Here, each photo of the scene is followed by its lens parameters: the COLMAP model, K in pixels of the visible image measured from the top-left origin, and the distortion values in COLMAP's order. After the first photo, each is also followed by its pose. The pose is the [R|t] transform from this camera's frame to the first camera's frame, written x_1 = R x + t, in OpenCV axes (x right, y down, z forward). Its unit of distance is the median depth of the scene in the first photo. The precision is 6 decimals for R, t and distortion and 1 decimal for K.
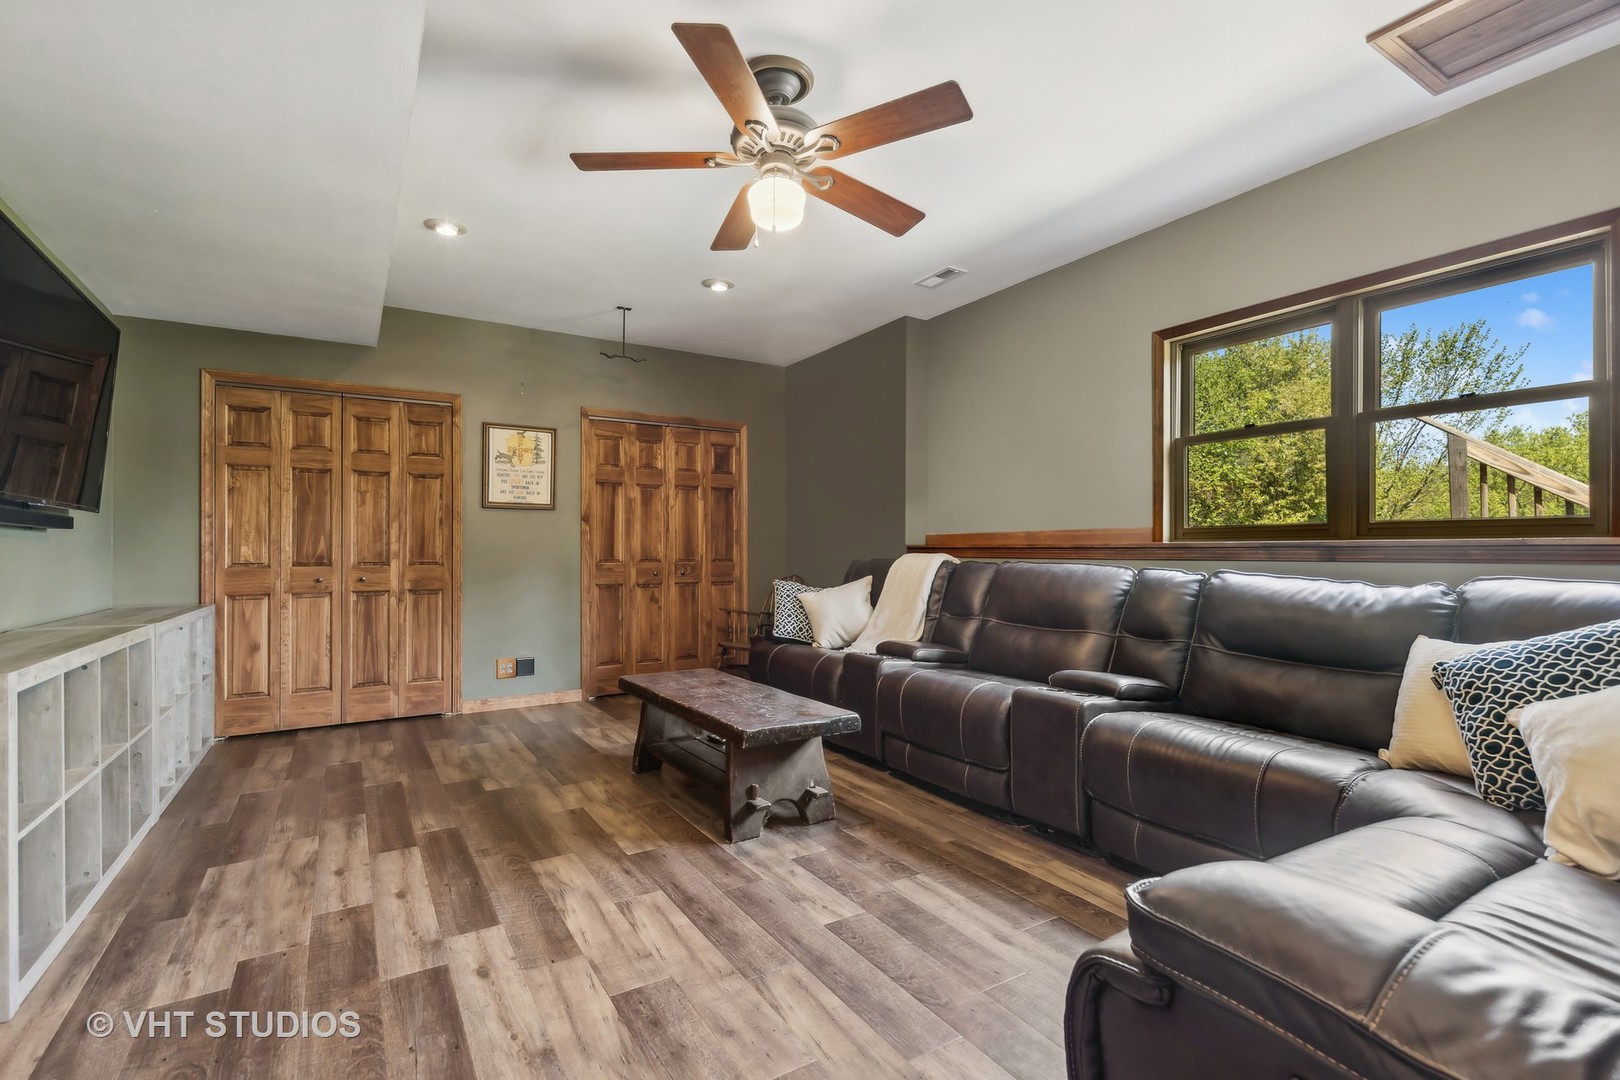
lens RADIAL K [[741.6, 0, 809.3], [0, 741.6, 541.5], [0, 0, 1]] dist [0.002268, 0.001108]
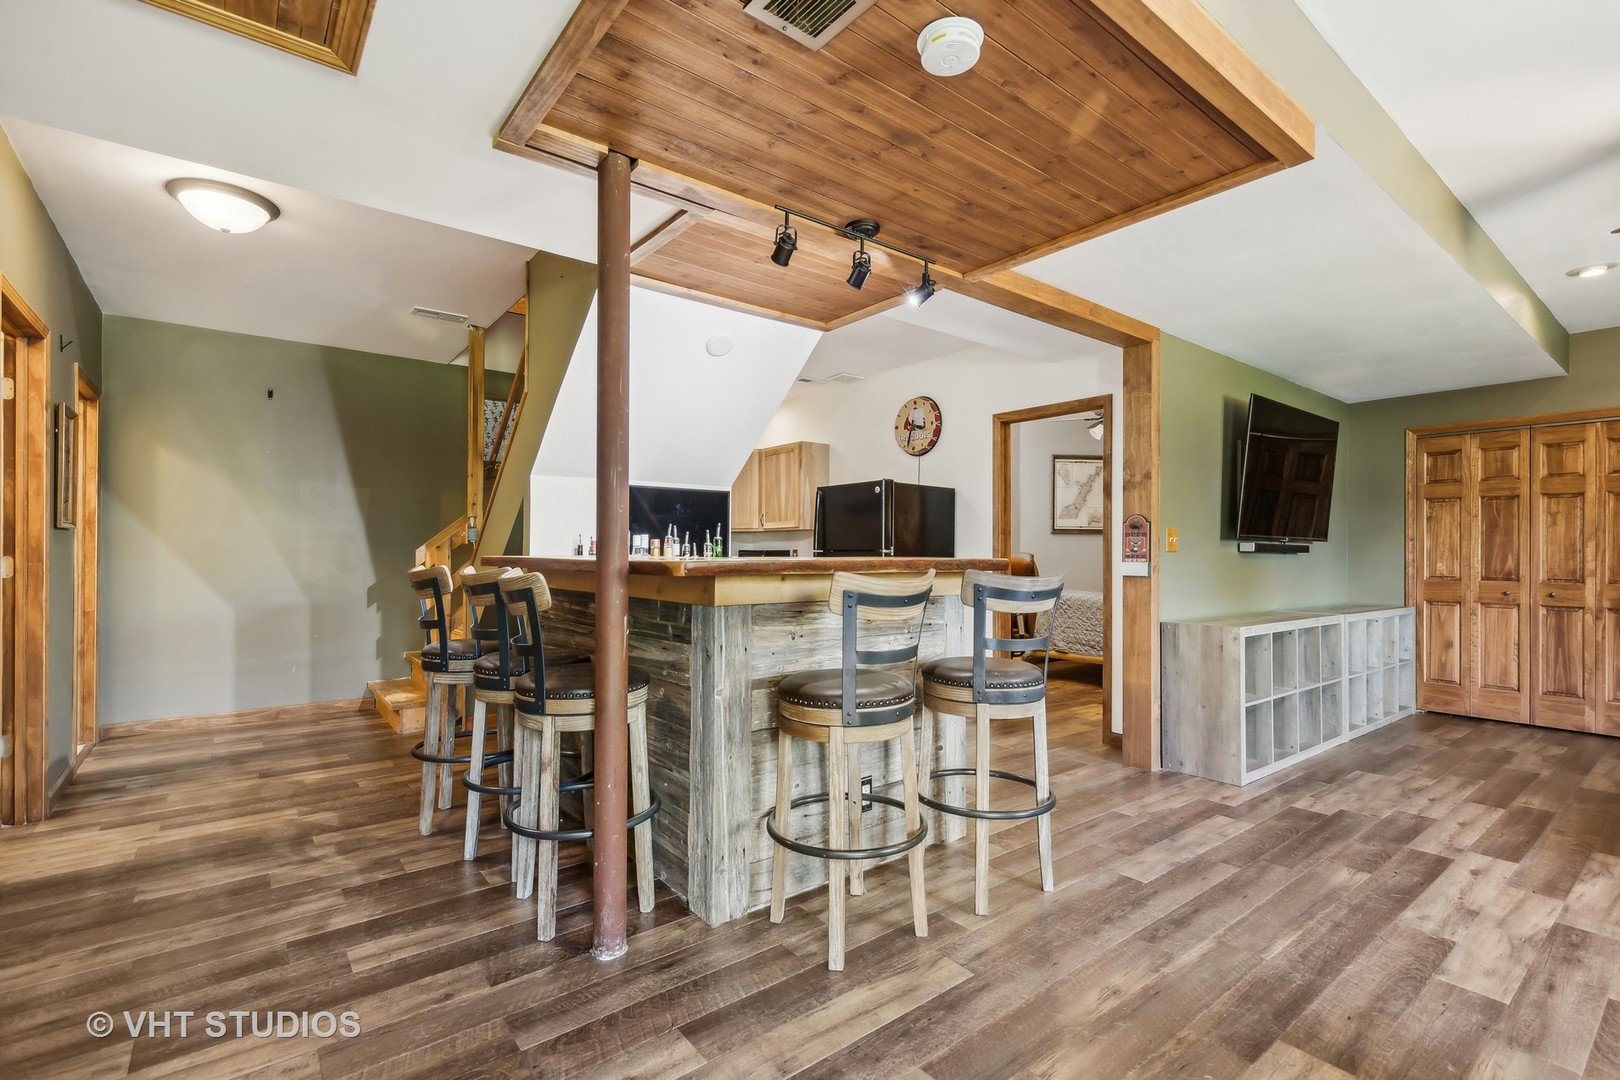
lens RADIAL K [[736.5, 0, 816.8], [0, 736.5, 550.3], [0, 0, 1]] dist [0.002950, 0.000681]
pose [[0.106029, 0.001620, -0.994362, 0.372608], [0.005777, 0.999981, 0.002245, -0.023740], [0.994346, -0.005983, 0.106018, -0.182595]]
